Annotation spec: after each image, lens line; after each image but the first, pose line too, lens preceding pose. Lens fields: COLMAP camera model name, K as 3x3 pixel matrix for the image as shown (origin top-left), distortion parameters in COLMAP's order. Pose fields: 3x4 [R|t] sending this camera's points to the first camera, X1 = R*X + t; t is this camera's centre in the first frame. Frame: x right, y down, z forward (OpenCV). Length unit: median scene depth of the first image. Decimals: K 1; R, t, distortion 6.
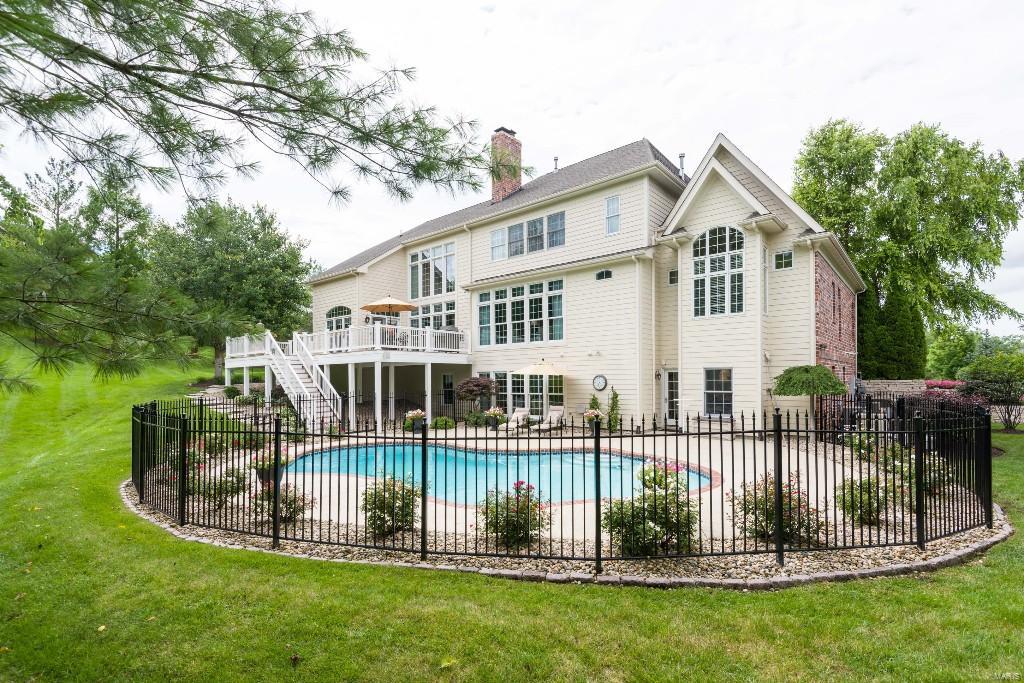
lens RADIAL K [[469.4, 0, 511.0], [0, 469.4, 371.0], [0, 0, 1]] dist [-0.001303, -0.000107]
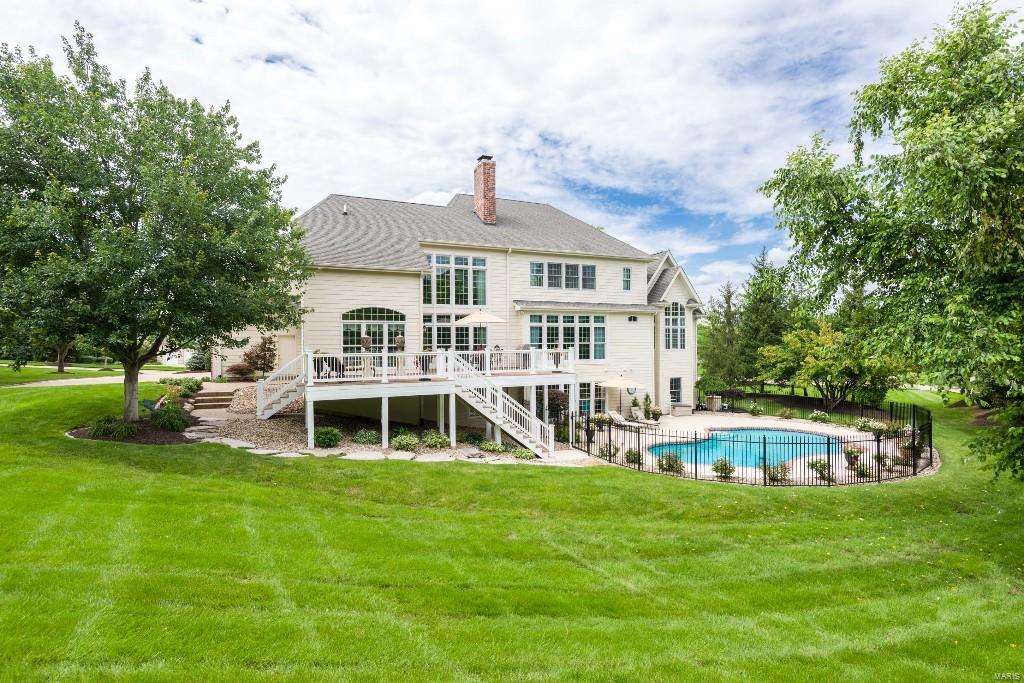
lens RADIAL K [[503.7, 0, 512.0], [0, 503.7, 342.2], [0, 0, 1]] dist [0.001260, 0.000048]
pose [[0.416645, 0.003866, 0.909061, -1.472229], [-0.014650, 0.999890, 0.002462, -0.127225], [-0.908951, -0.014343, 0.416656, 0.673032]]
